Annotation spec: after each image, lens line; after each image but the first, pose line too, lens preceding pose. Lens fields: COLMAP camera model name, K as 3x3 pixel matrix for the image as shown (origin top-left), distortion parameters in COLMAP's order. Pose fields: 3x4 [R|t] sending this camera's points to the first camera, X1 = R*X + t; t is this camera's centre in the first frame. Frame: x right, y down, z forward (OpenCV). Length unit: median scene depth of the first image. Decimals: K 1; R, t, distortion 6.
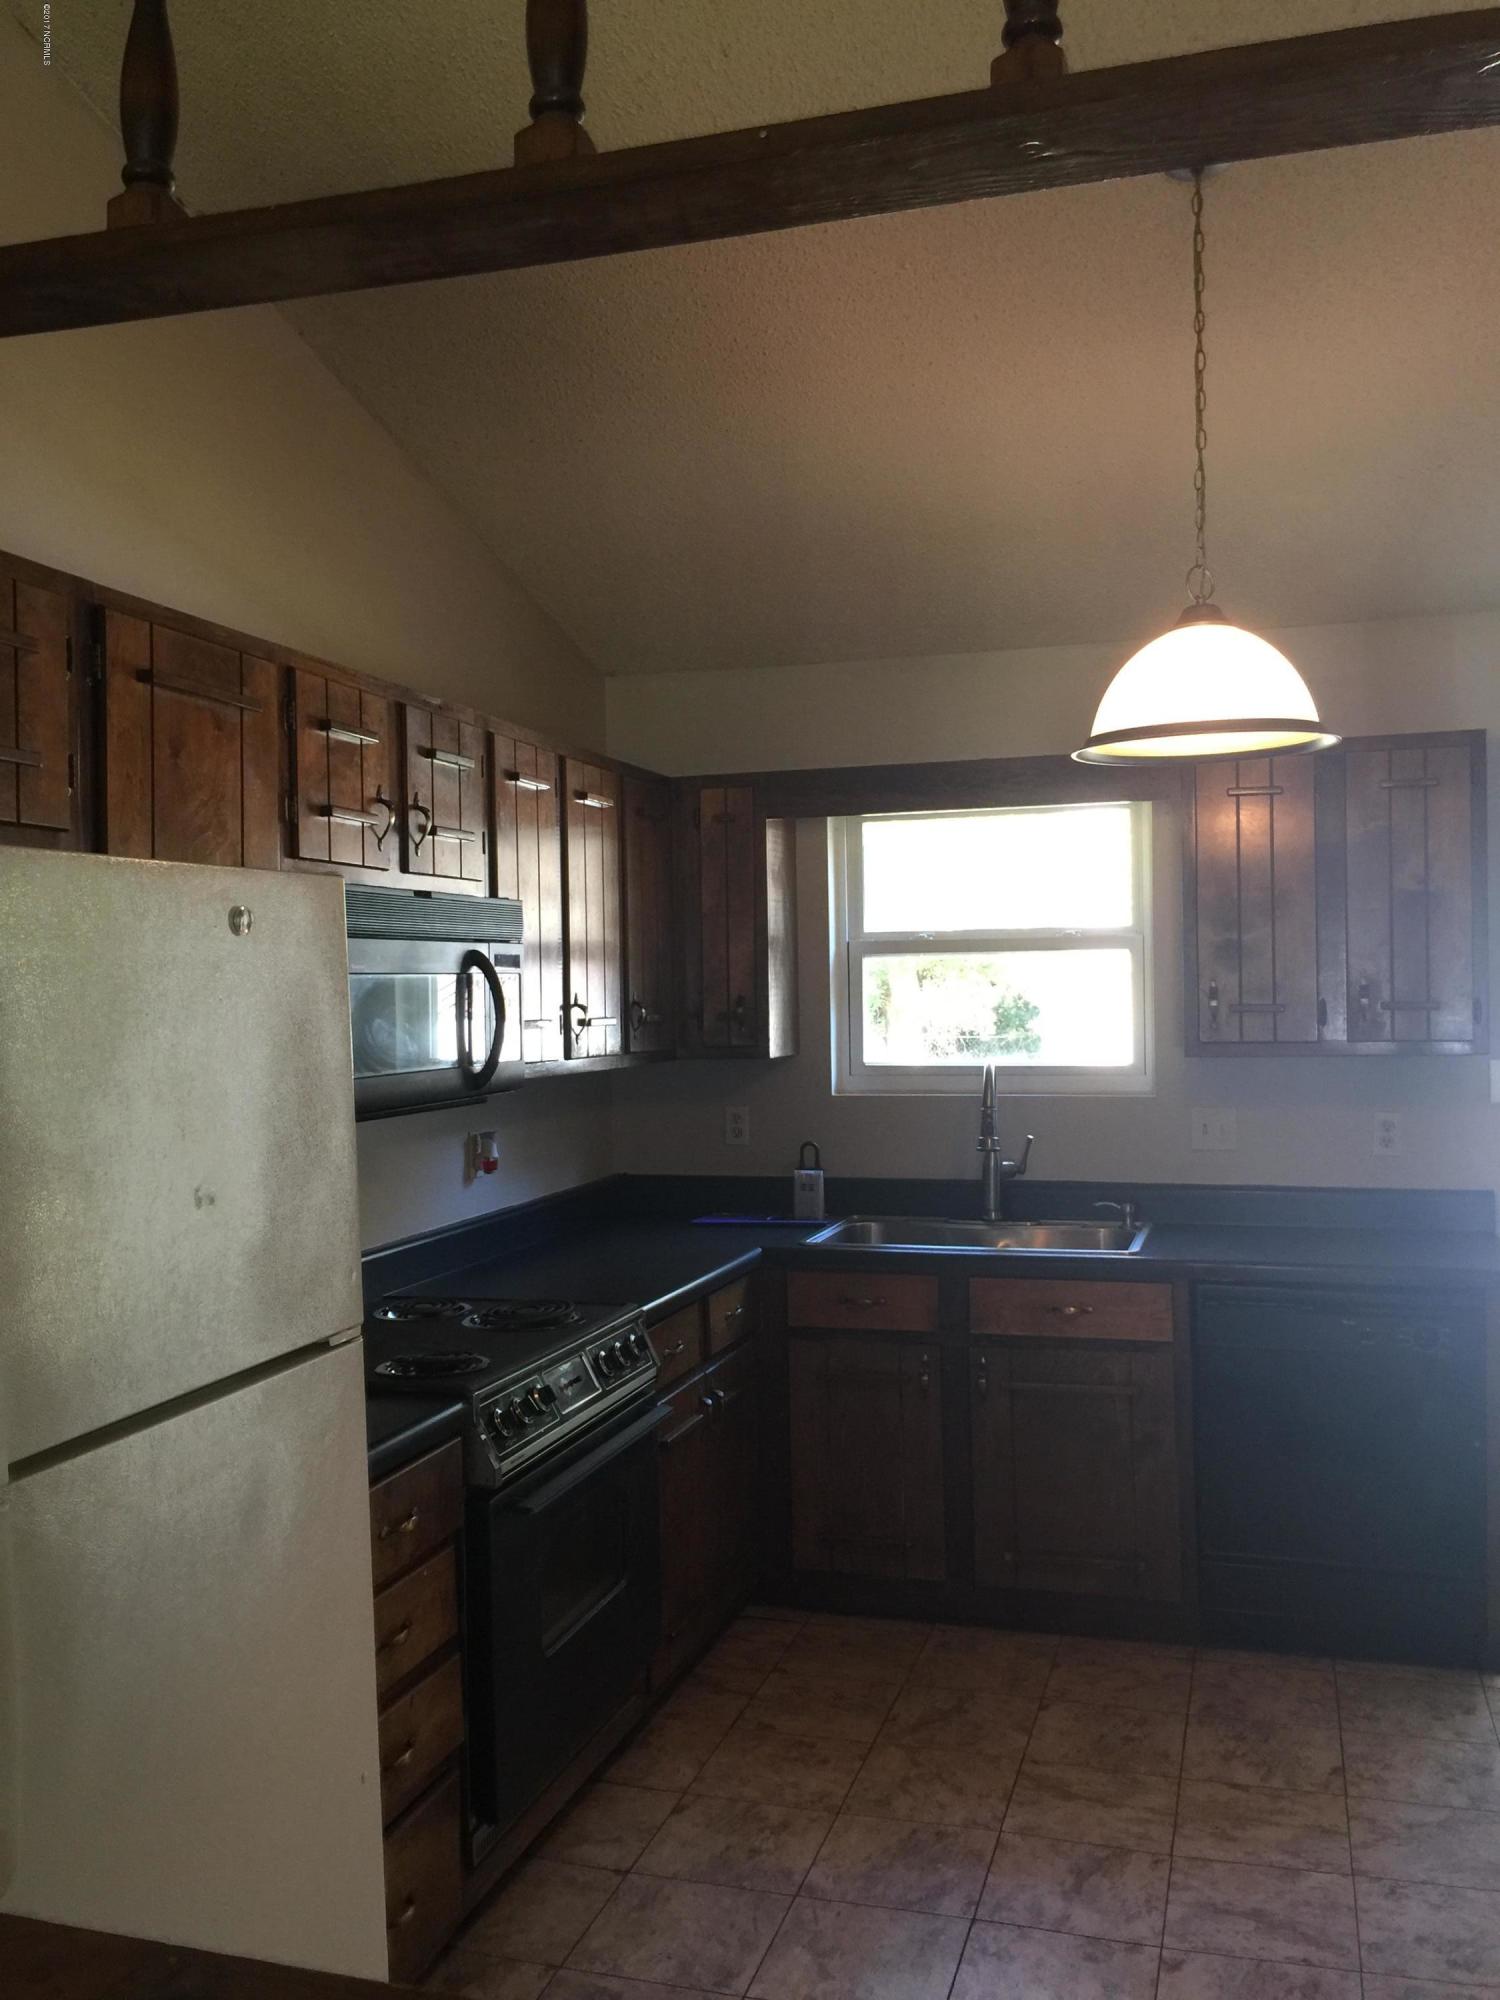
lens RADIAL K [[1730.6, 0, 751.3], [0, 1730.6, 996.7], [0, 0, 1]] dist [0.038013, -0.041142]
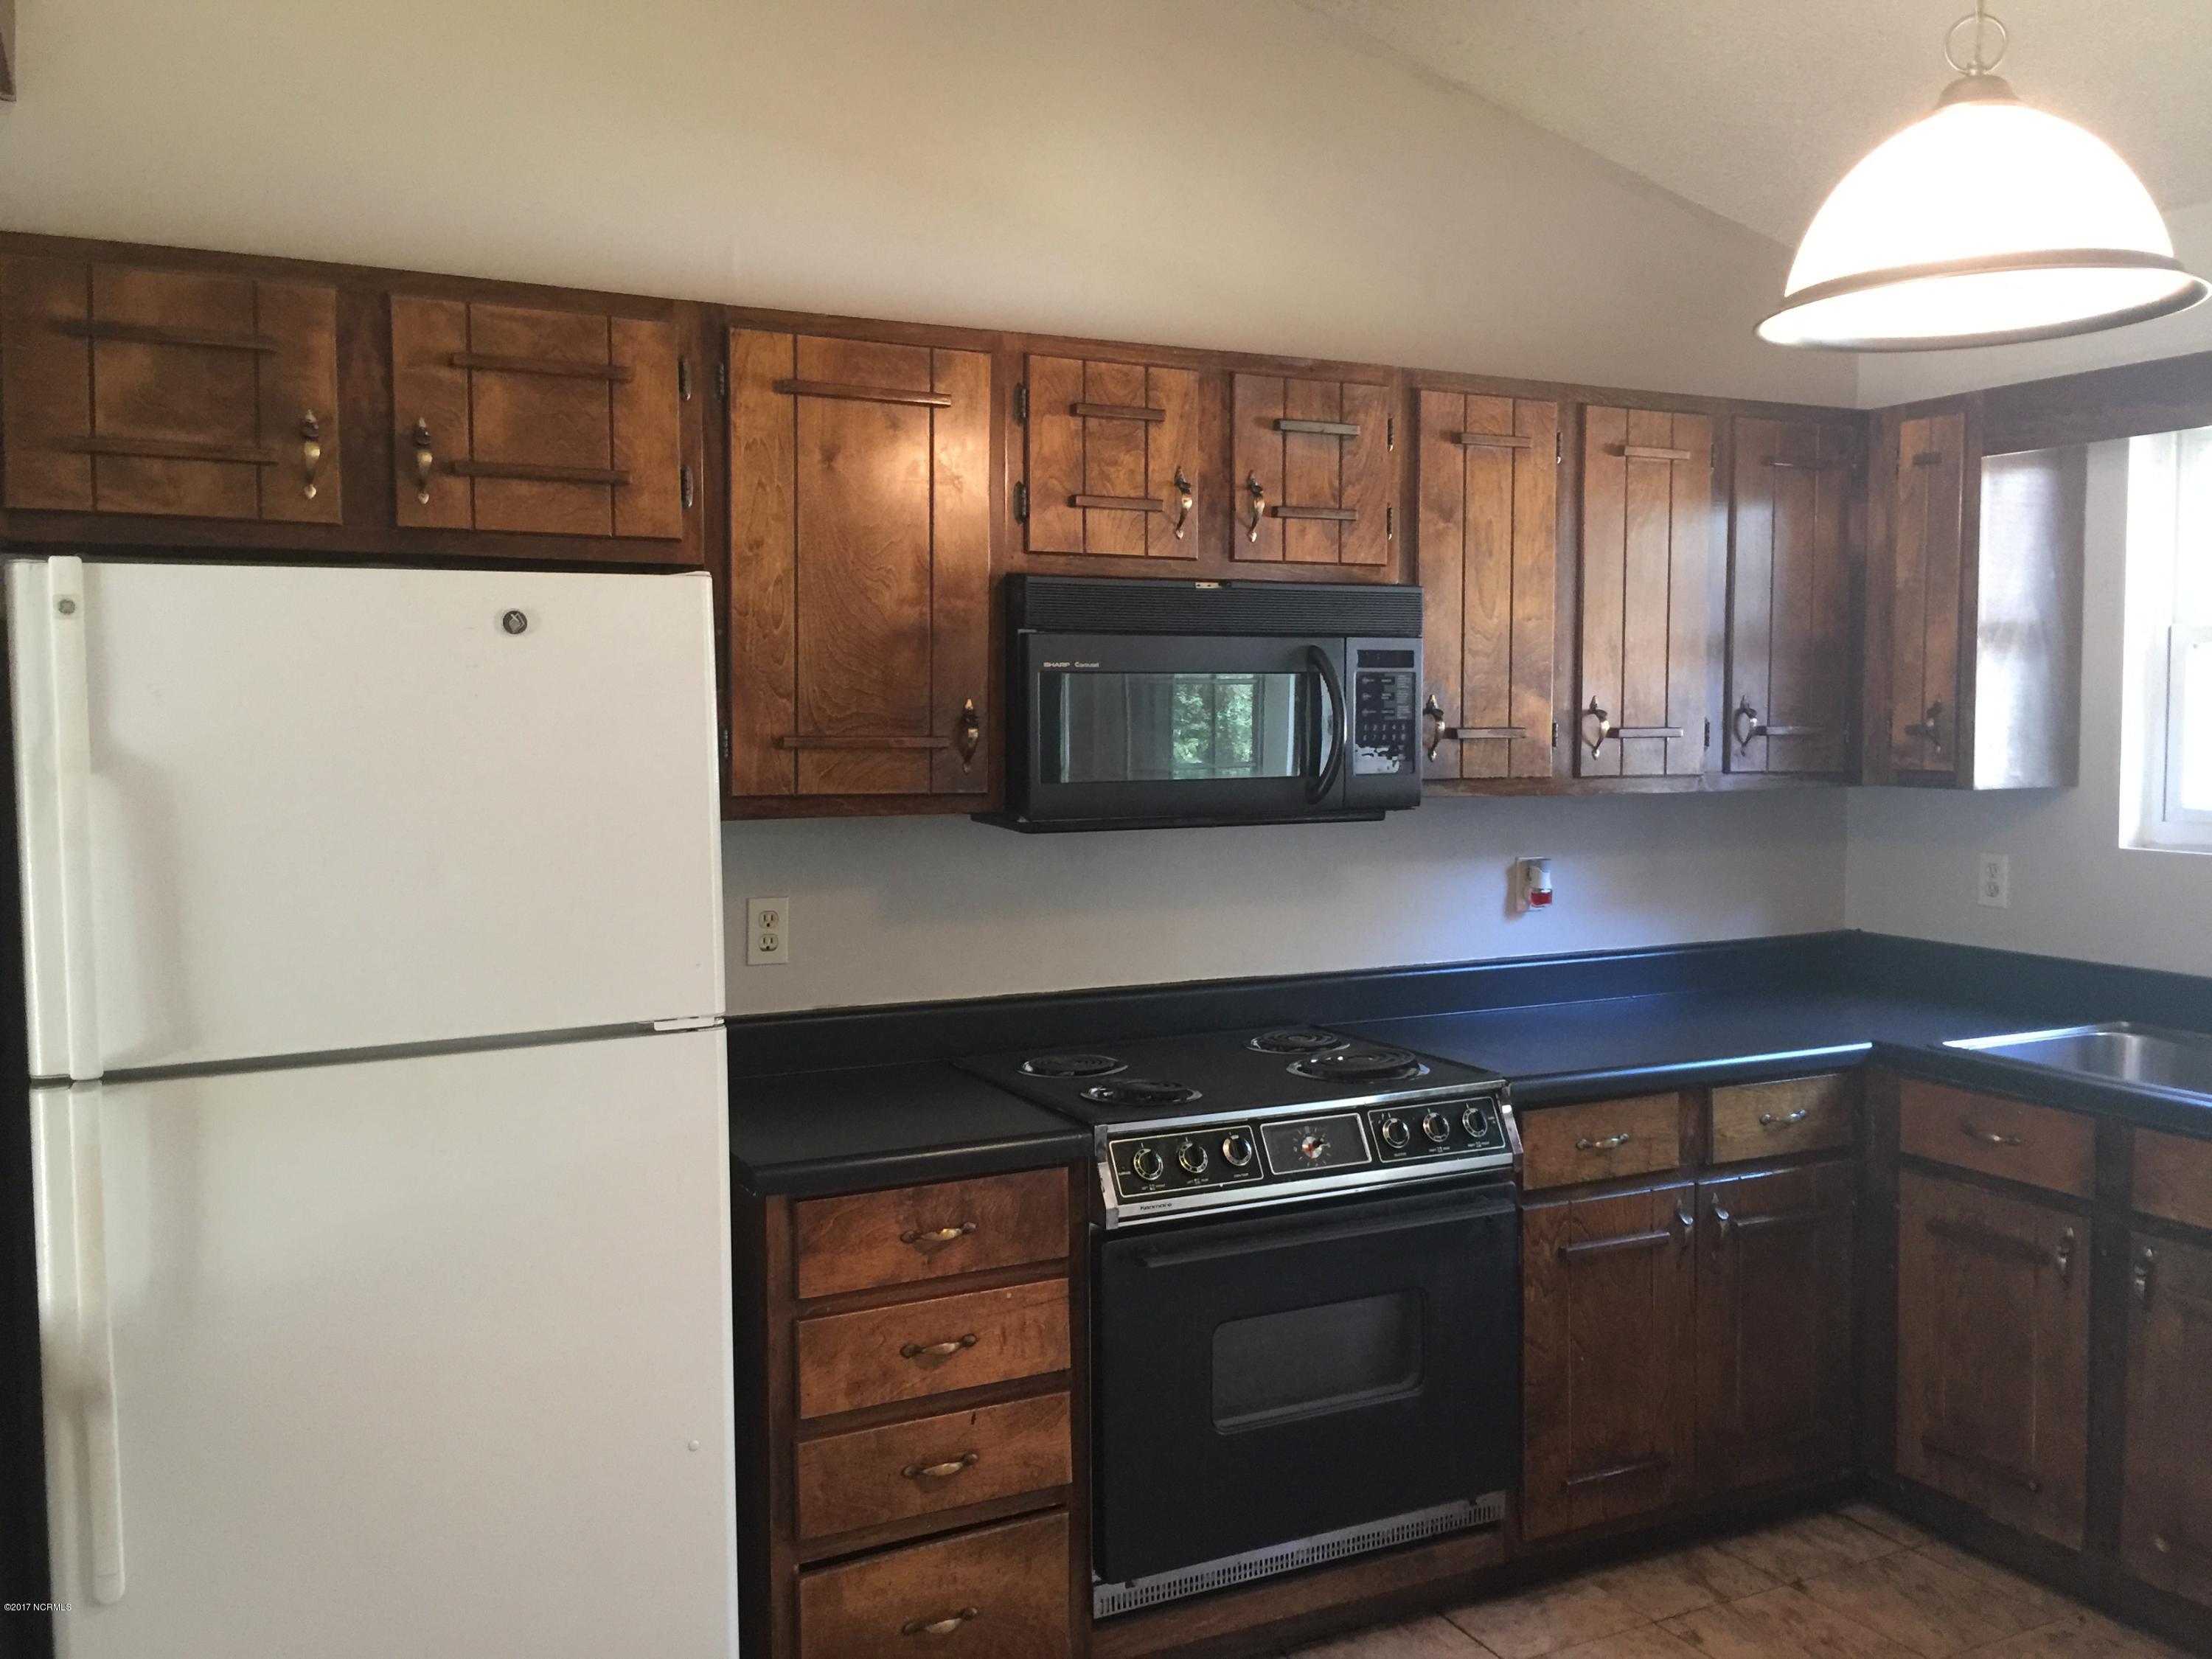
lens RADIAL K [[1914.1, 0, 1105.9], [0, 1914.1, 828.1], [0, 0, 1]] dist [0.038013, -0.041142]
pose [[0.690204, 0.061816, -0.720970, 0.367435], [-0.011657, 0.997165, 0.074337, -0.004391], [0.723521, -0.042903, 0.688967, 0.193866]]
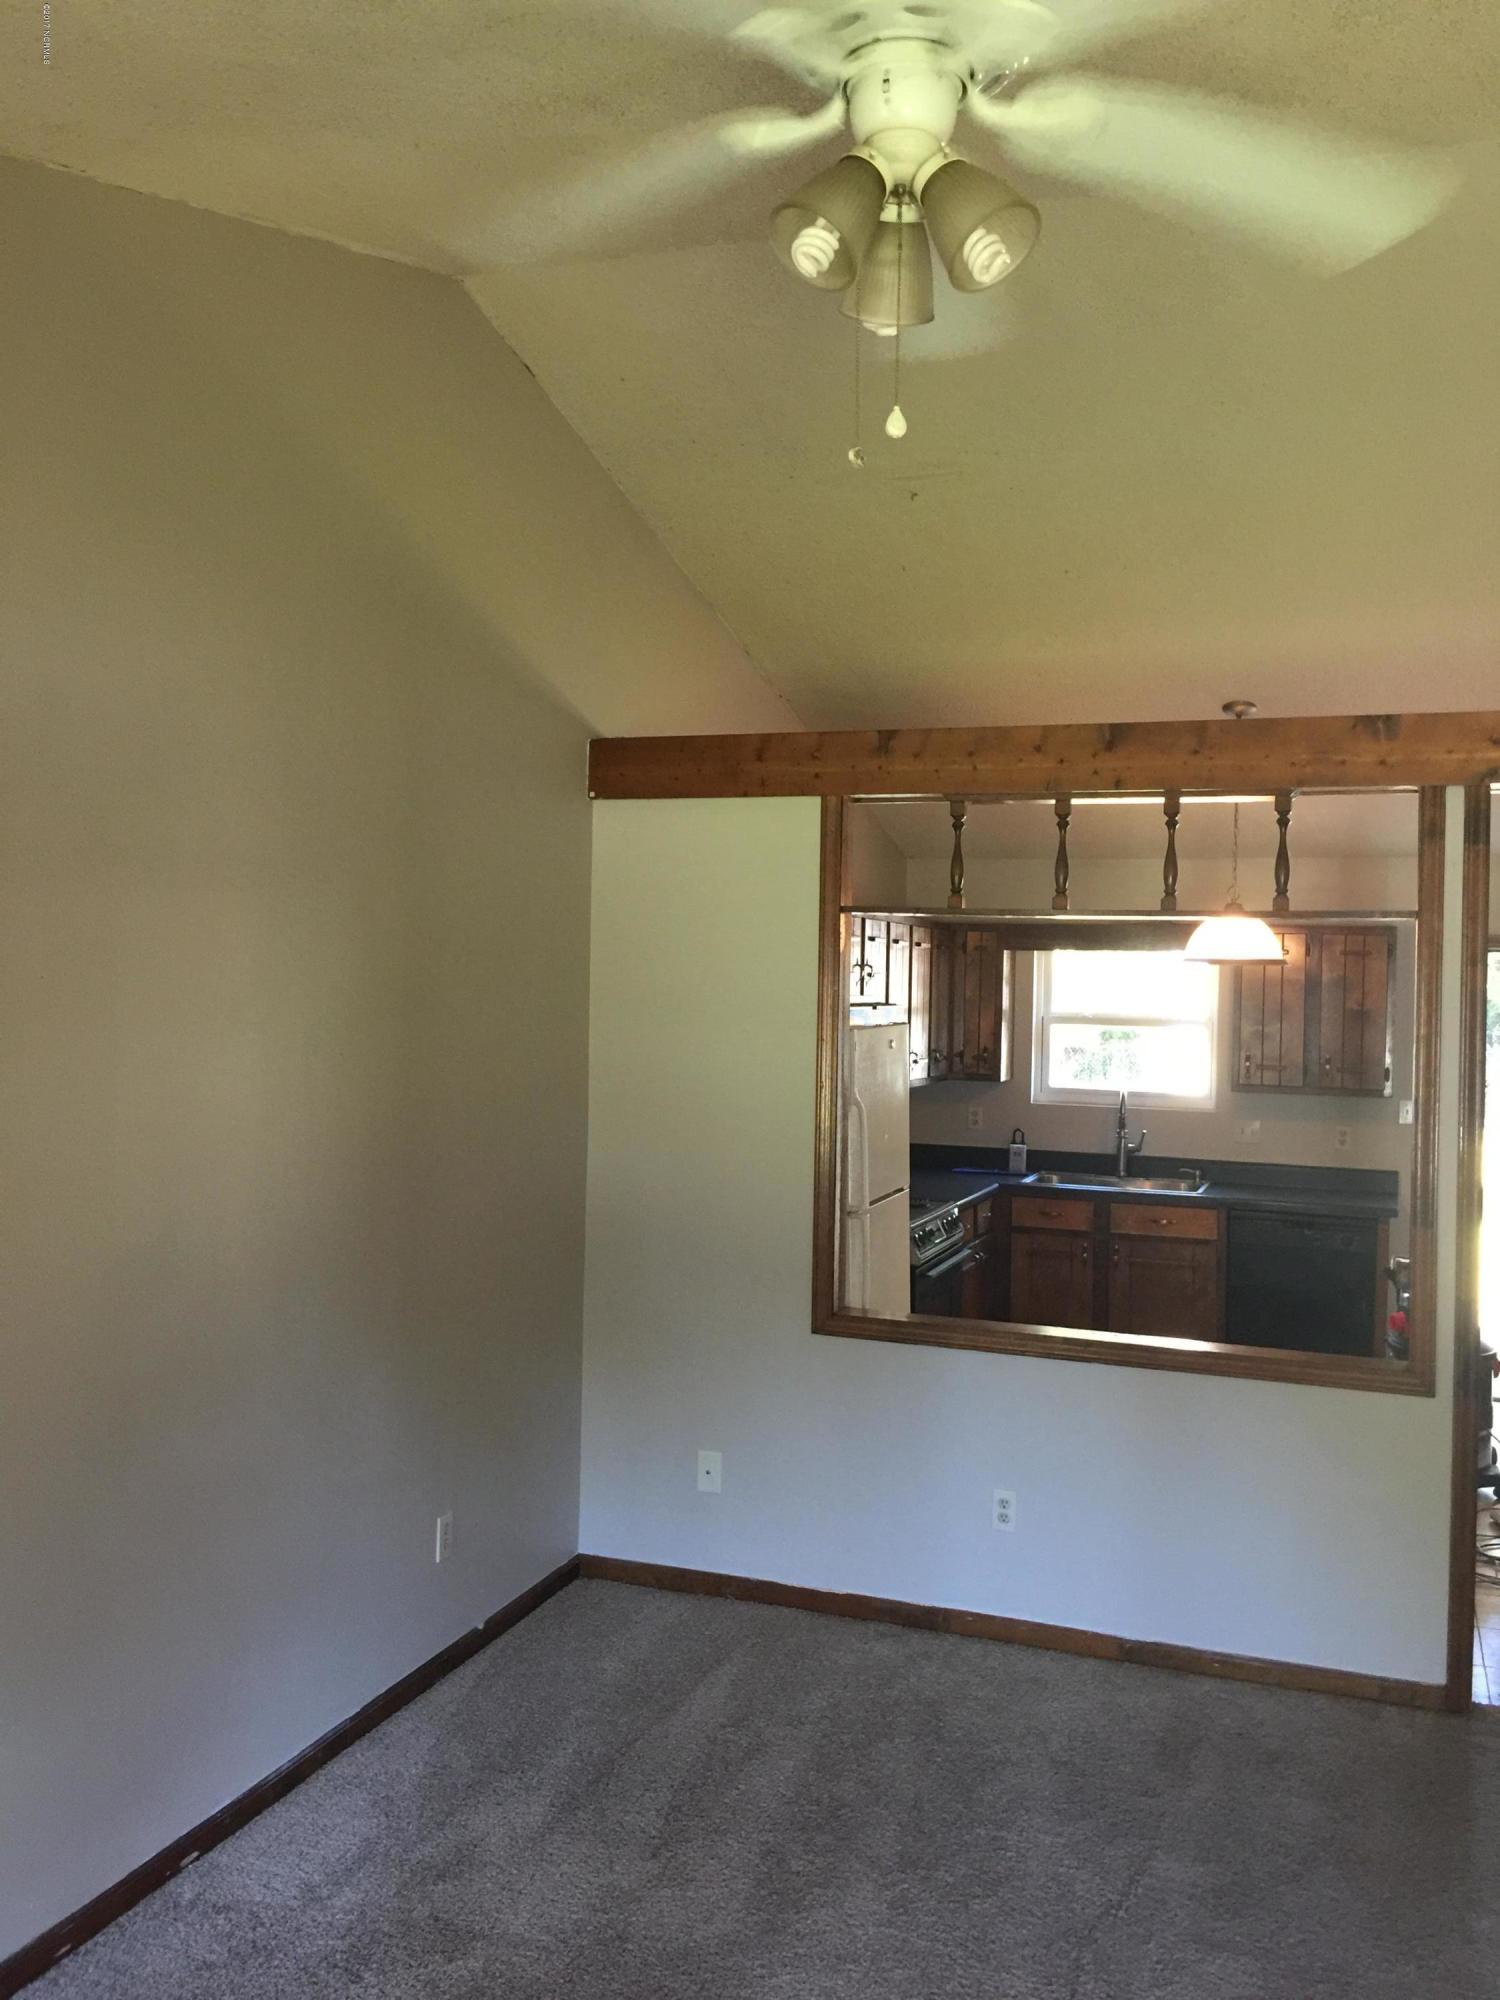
lens RADIAL K [[1730.6, 0, 751.6], [0, 1730.6, 999.8], [0, 0, 1]] dist [0.038013, -0.041142]
pose [[0.997839, 0.038418, -0.053299, -0.167726], [-0.038095, 0.999249, 0.007062, -0.056908], [0.053530, -0.005016, 0.998554, -0.884126]]
